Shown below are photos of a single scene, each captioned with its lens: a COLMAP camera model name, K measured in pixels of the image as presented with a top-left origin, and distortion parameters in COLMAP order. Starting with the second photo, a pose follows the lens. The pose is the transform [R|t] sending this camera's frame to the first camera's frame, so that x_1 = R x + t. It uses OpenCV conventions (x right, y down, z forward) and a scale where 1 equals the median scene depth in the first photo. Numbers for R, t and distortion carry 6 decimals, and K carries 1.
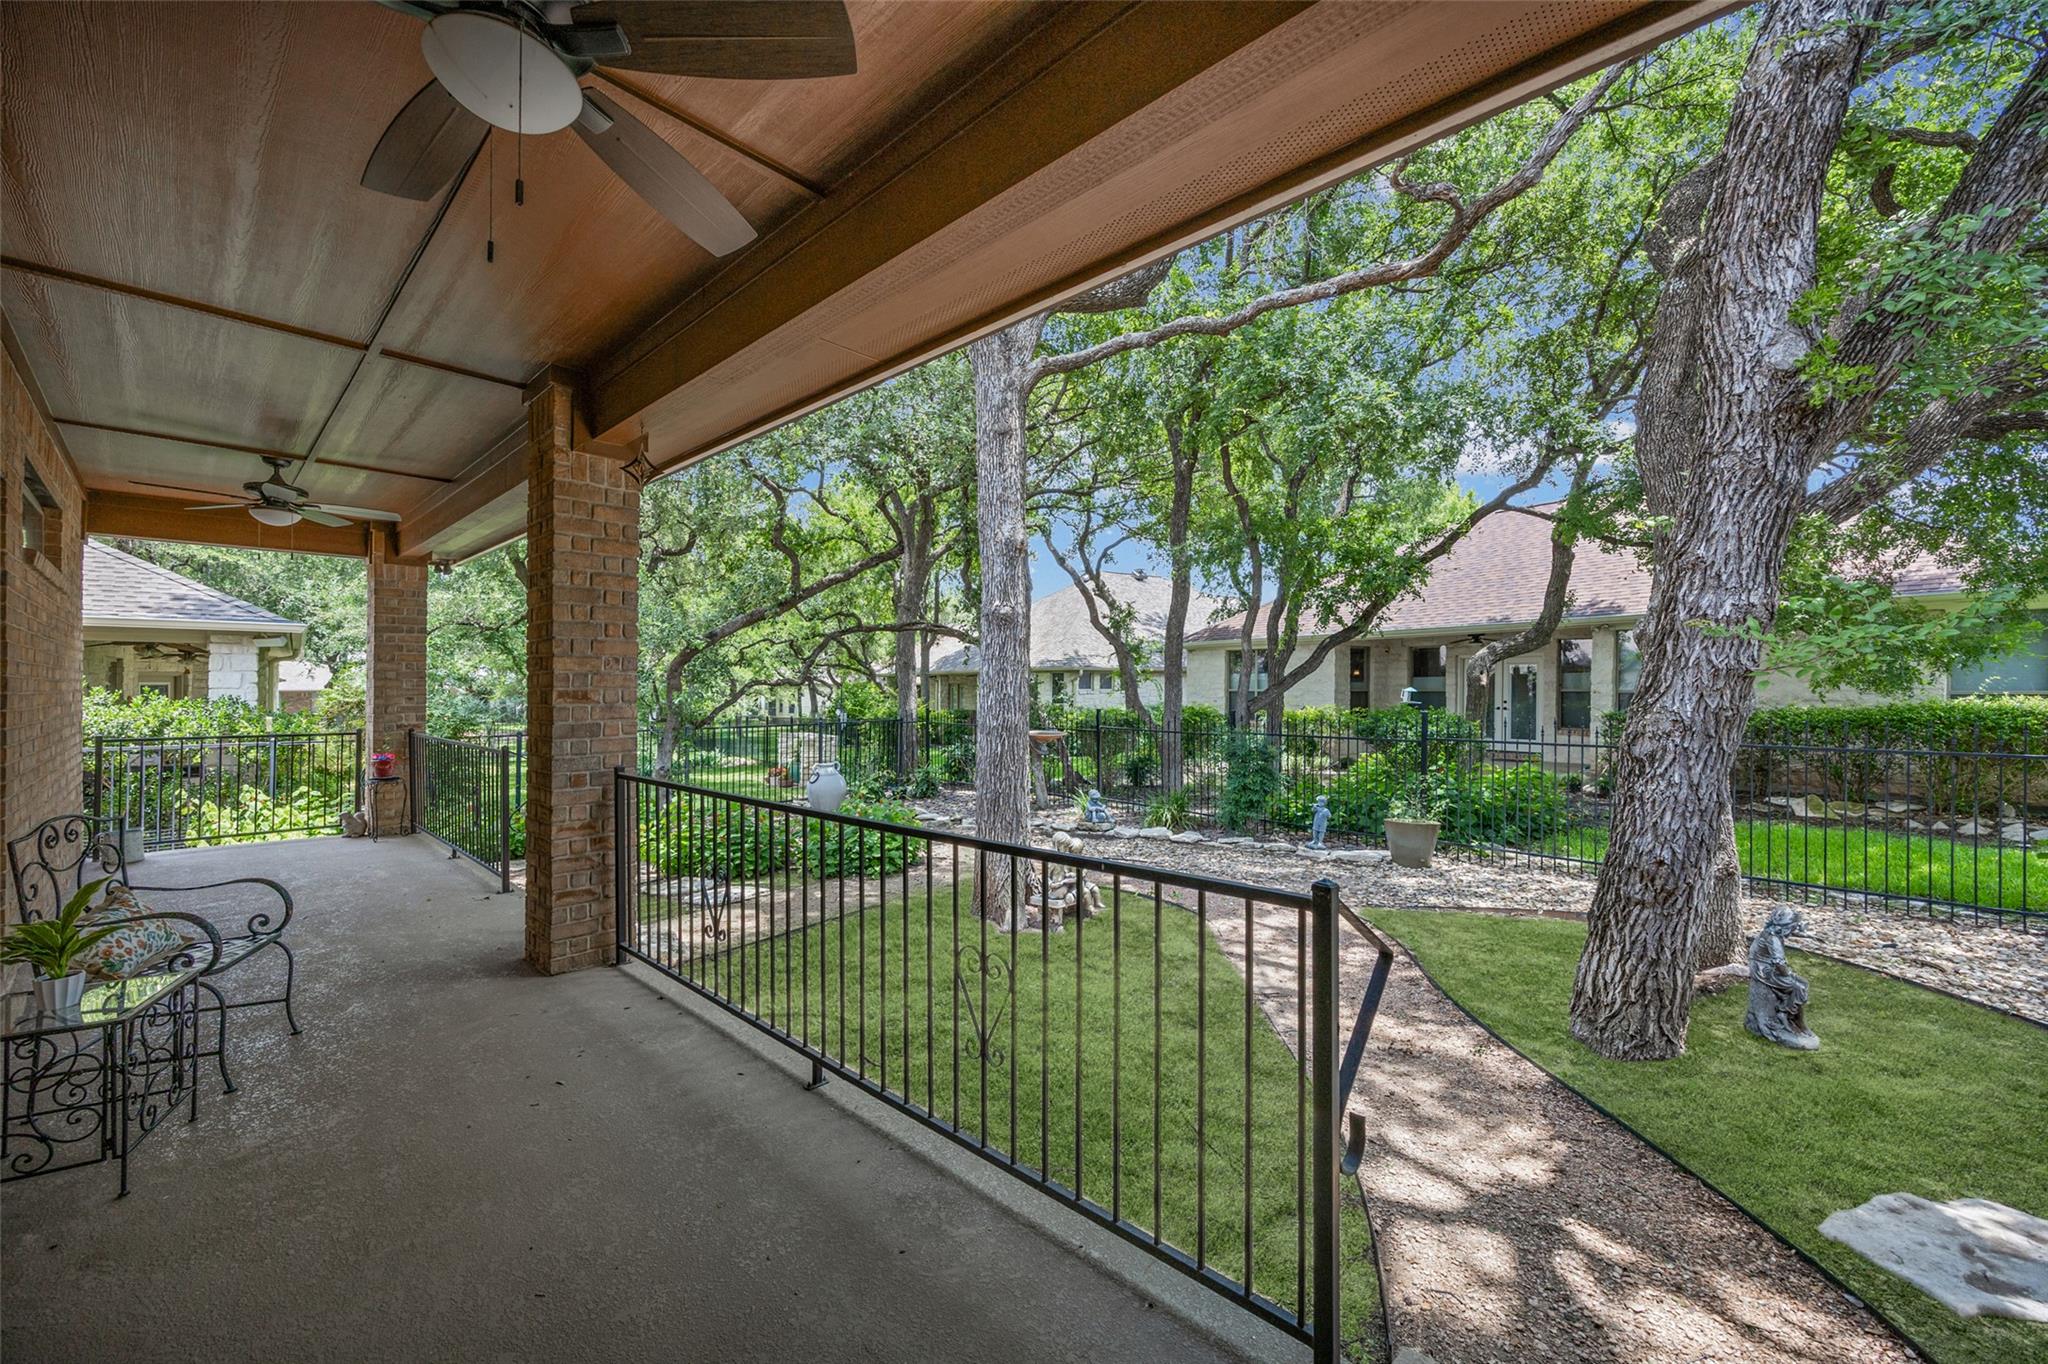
lens RADIAL K [[792.2, 0, 1021.8], [0, 792.2, 688.1], [0, 0, 1]] dist [-0.007673, 0.000296]
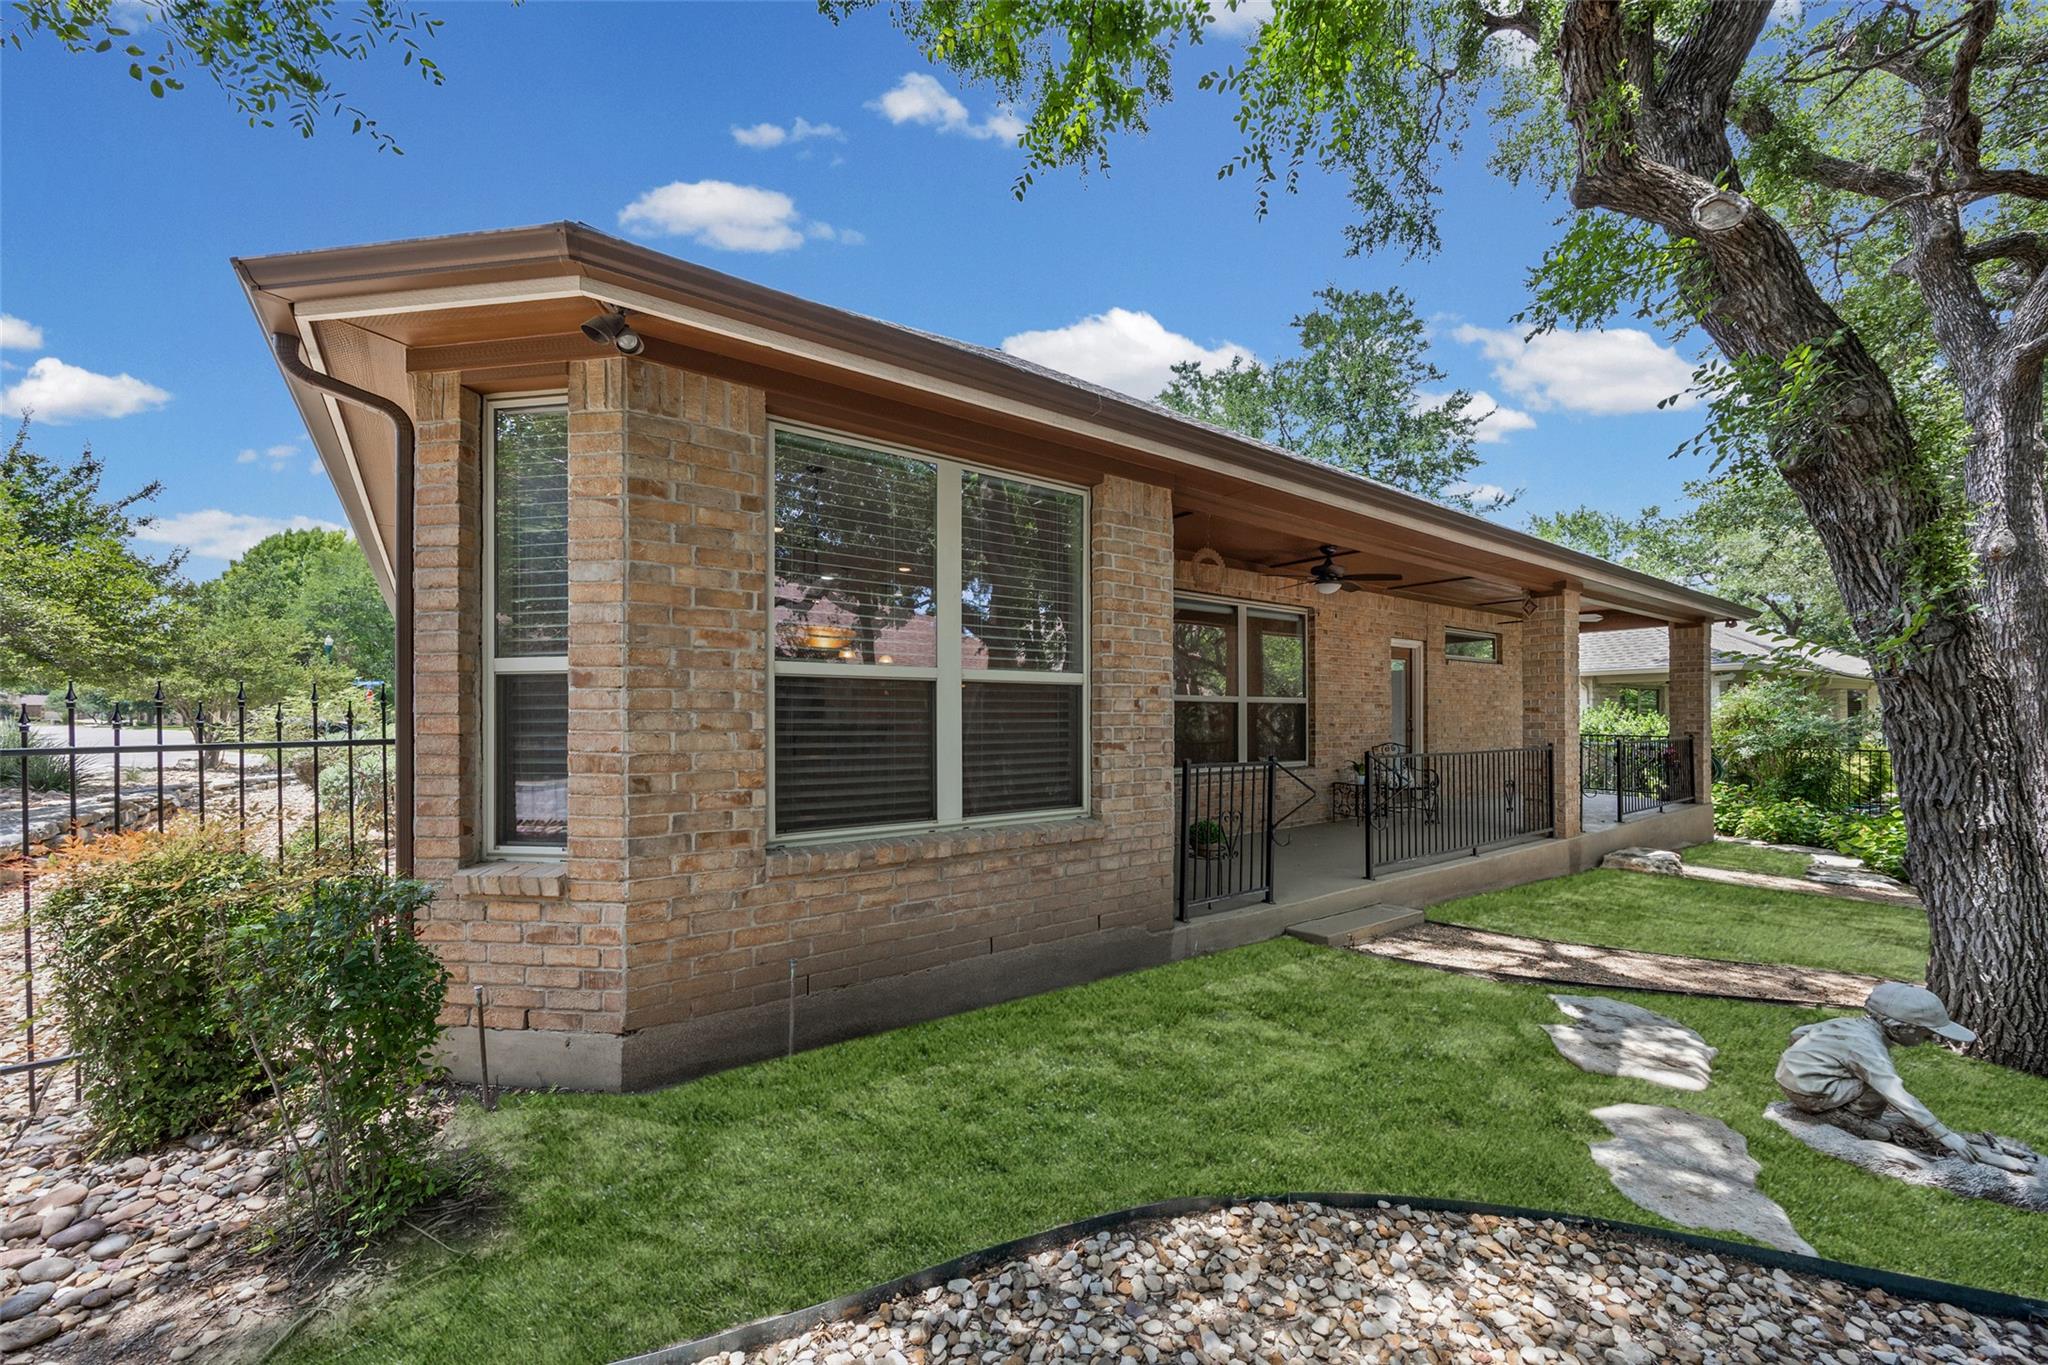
lens RADIAL K [[792.2, 0, 1022.5], [0, 792.2, 701.7], [0, 0, 1]] dist [-0.007673, 0.000296]
pose [[-0.178191, -0.009417, -0.983951, 3.074738], [0.001544, 0.999950, -0.009850, 0.008327], [0.983995, -0.003274, -0.178168, -0.044657]]
